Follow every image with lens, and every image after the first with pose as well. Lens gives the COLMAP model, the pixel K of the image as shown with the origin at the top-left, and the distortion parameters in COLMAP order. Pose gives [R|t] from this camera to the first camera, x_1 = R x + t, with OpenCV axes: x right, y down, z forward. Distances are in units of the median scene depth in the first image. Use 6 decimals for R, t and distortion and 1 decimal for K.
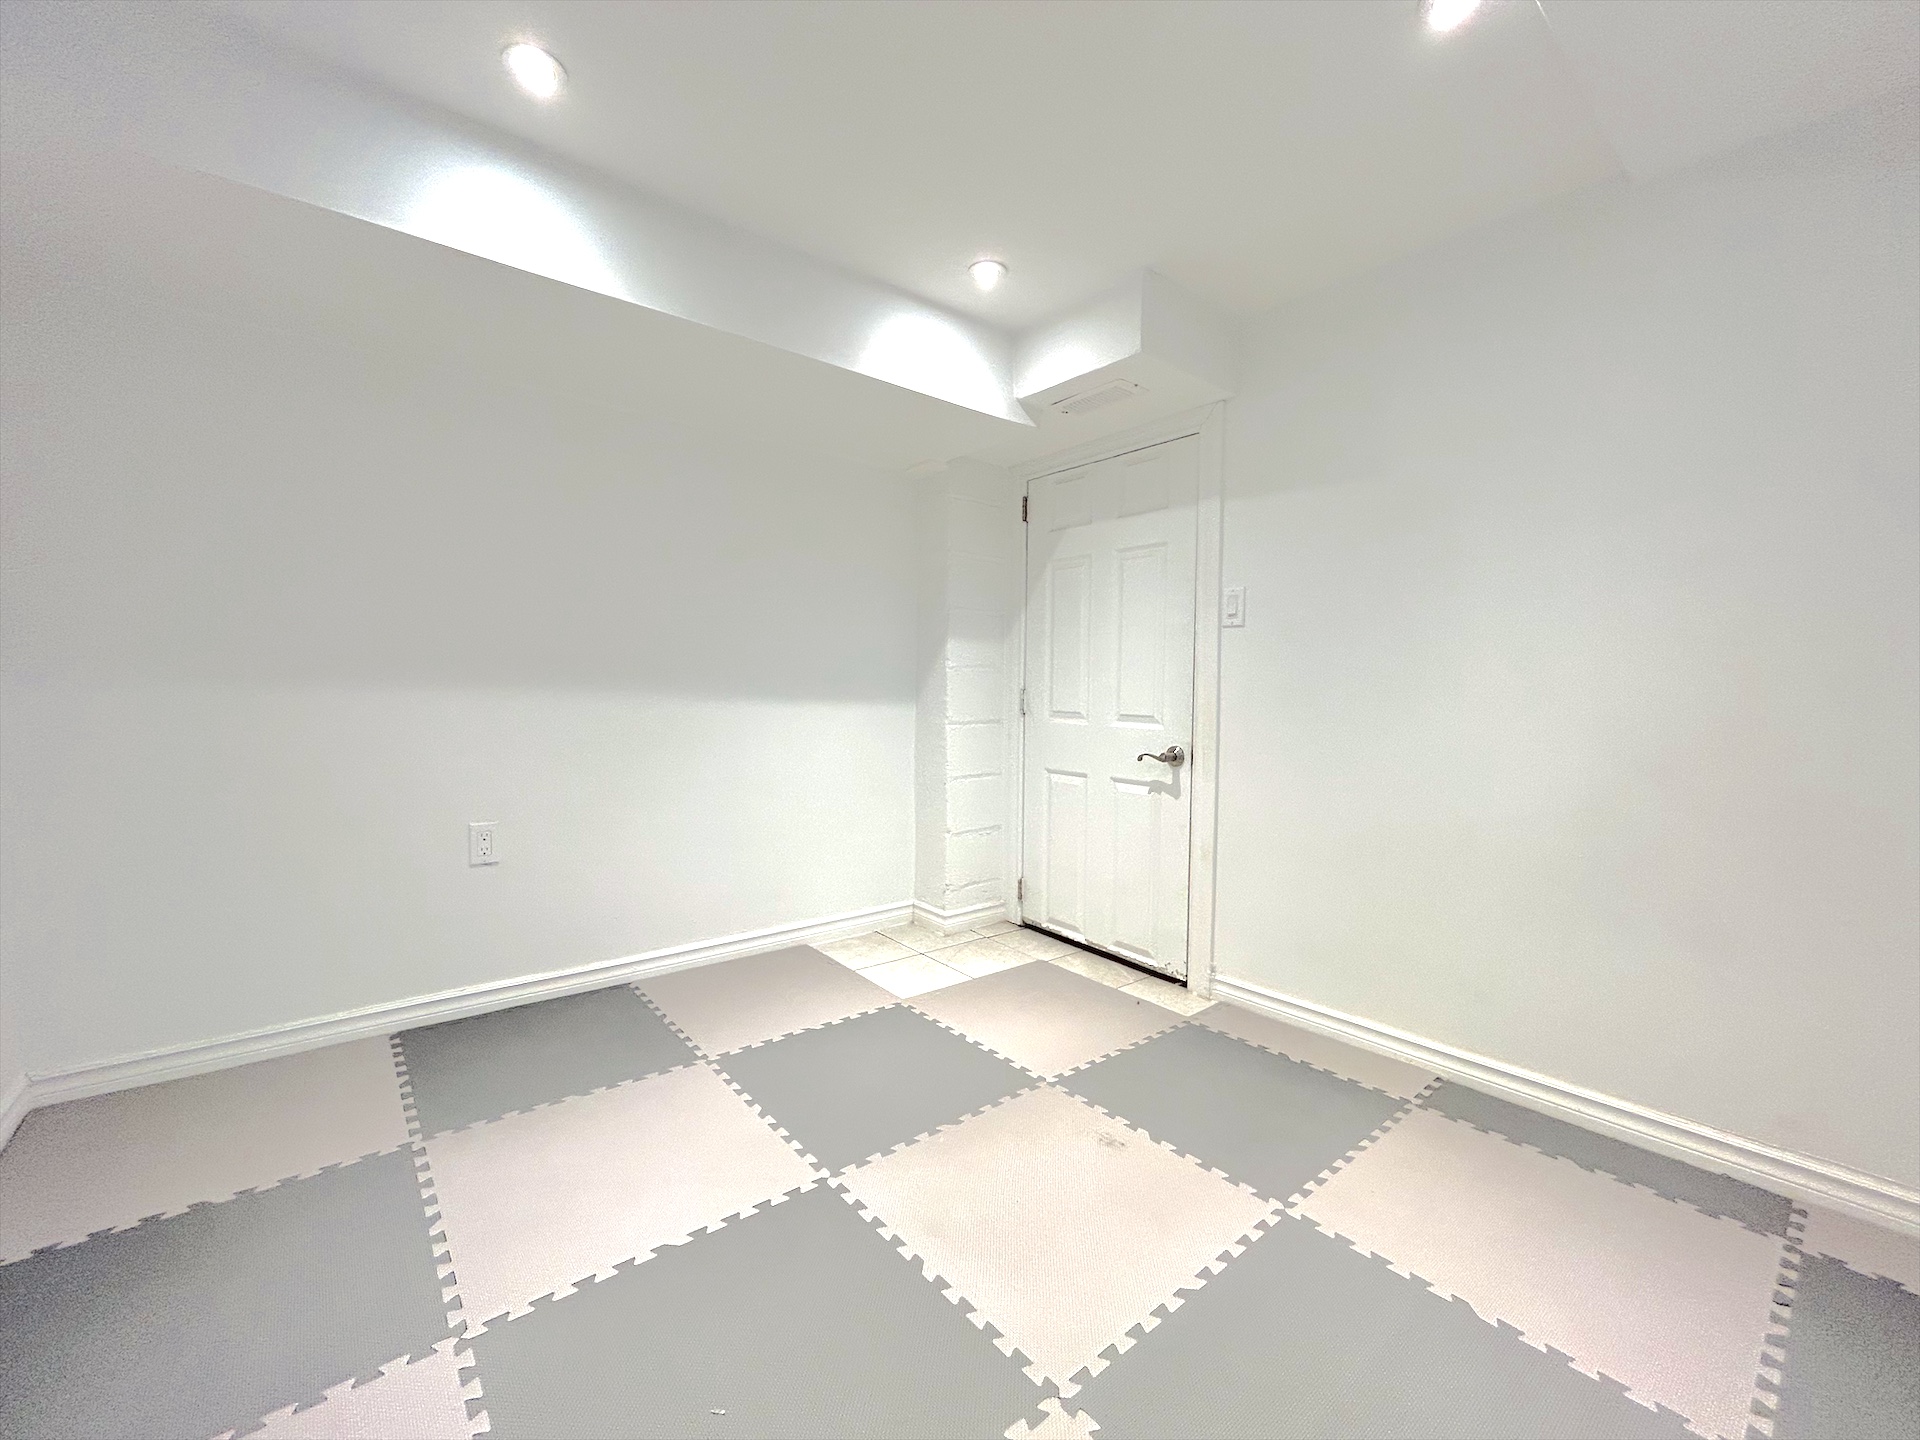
lens RADIAL K [[784.9, 0, 976.7], [0, 784.9, 704.3], [0, 0, 1]] dist [0.025457, 0.003745]
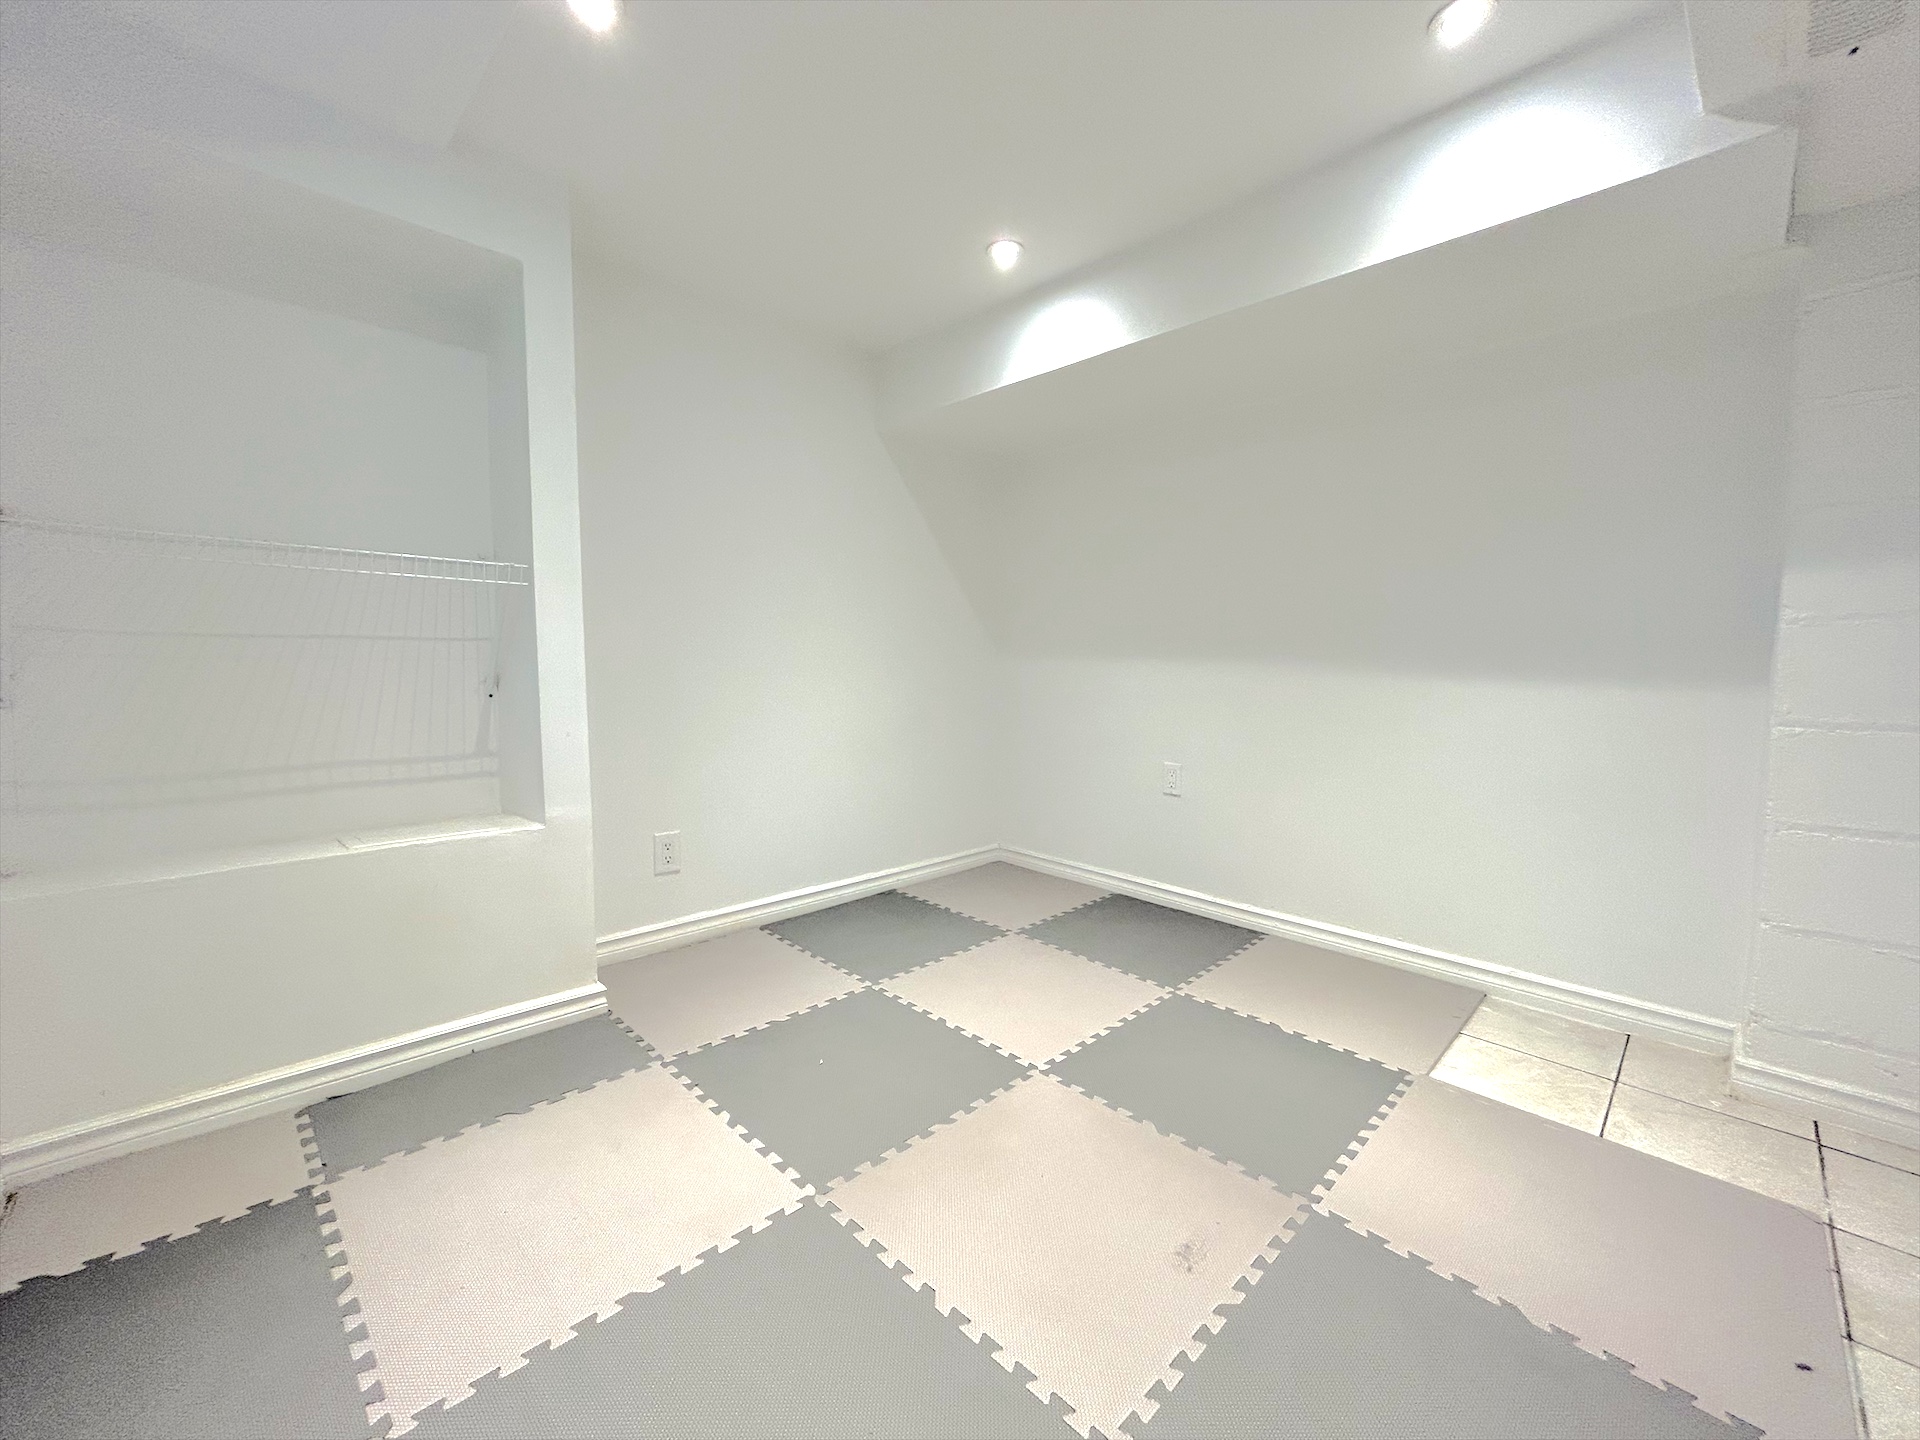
lens RADIAL K [[784.9, 0, 956.5], [0, 784.9, 684.3], [0, 0, 1]] dist [0.025457, 0.003745]
pose [[0.996852, -0.002168, 0.079261, -0.098288], [-0.000064, 0.999604, 0.028148, 0.001527], [-0.079291, -0.028064, 0.996456, 0.120023]]
